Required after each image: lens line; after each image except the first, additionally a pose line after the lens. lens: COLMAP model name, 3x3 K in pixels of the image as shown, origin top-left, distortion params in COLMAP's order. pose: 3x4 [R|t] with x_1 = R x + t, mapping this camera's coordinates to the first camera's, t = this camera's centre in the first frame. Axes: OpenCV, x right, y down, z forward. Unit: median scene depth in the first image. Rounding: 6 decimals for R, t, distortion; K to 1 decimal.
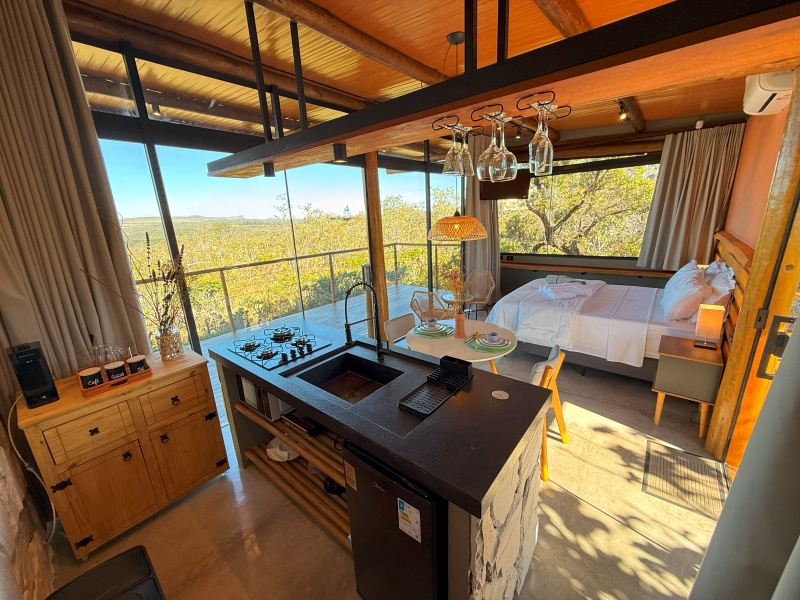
lens RADIAL K [[323.0, 0, 401.8], [0, 323.0, 295.9], [0, 0, 1]] dist [0.000553, 0.000366]
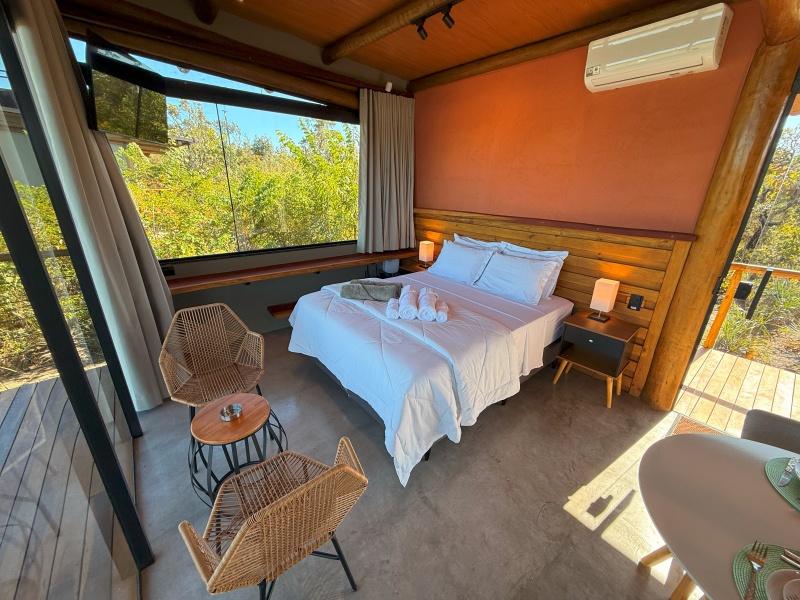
lens RADIAL K [[323.0, 0, 406.7], [0, 323.0, 302.7], [0, 0, 1]] dist [0.000553, 0.000366]
pose [[0.185593, -0.285302, 0.940297, -0.176561], [0.201295, 0.947667, 0.247807, -0.333973], [-0.961788, 0.143286, 0.233310, 1.600920]]
